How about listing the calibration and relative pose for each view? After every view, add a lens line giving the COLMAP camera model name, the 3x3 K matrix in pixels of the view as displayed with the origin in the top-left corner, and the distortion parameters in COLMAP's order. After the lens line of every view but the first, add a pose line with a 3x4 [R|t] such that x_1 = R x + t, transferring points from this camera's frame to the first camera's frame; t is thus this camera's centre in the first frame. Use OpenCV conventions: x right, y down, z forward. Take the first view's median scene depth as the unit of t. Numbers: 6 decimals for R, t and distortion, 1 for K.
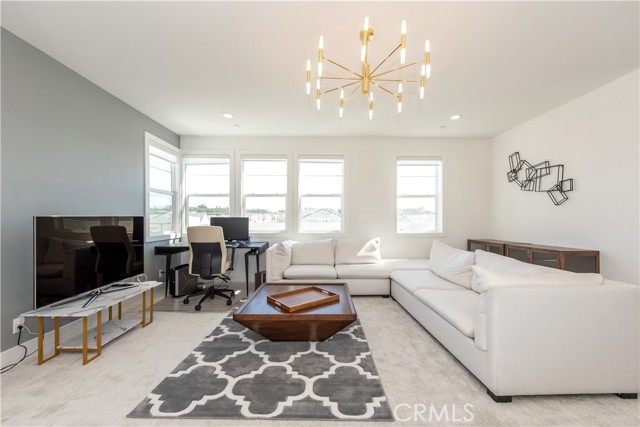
lens RADIAL K [[254.8, 0, 311.3], [0, 254.8, 220.7], [0, 0, 1]] dist [0.009498, -0.003122]
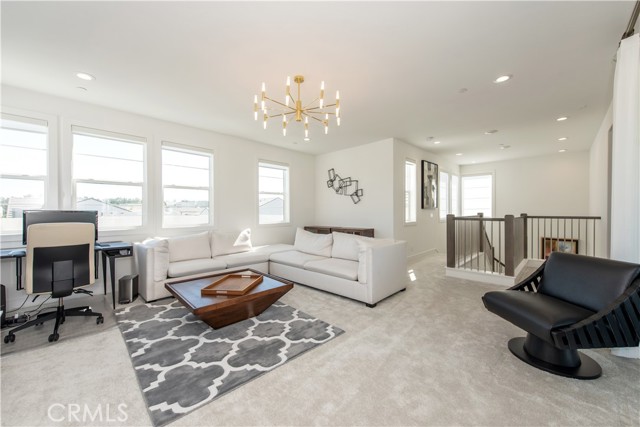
lens RADIAL K [[254.8, 0, 316.7], [0, 254.8, 213.3], [0, 0, 1]] dist [0.009498, -0.003122]
pose [[0.707413, -0.007350, 0.706762, -0.389681], [0.005086, 0.999973, 0.005309, -0.006405], [-0.706782, -0.000161, 0.707432, -0.026077]]
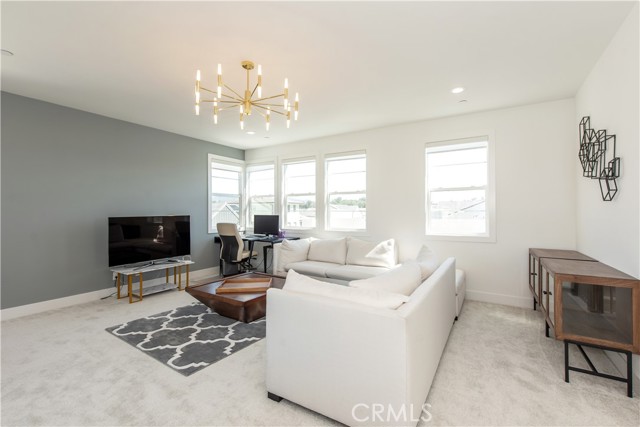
lens RADIAL K [[271.5, 0, 309.1], [0, 271.5, 209.8], [0, 0, 1]] dist [0.003585, 0.000040]
pose [[0.845681, -0.006299, -0.533652, 0.621415], [-0.003832, 0.999833, -0.017876, -0.019222], [0.533675, 0.017162, 0.845516, 0.053657]]
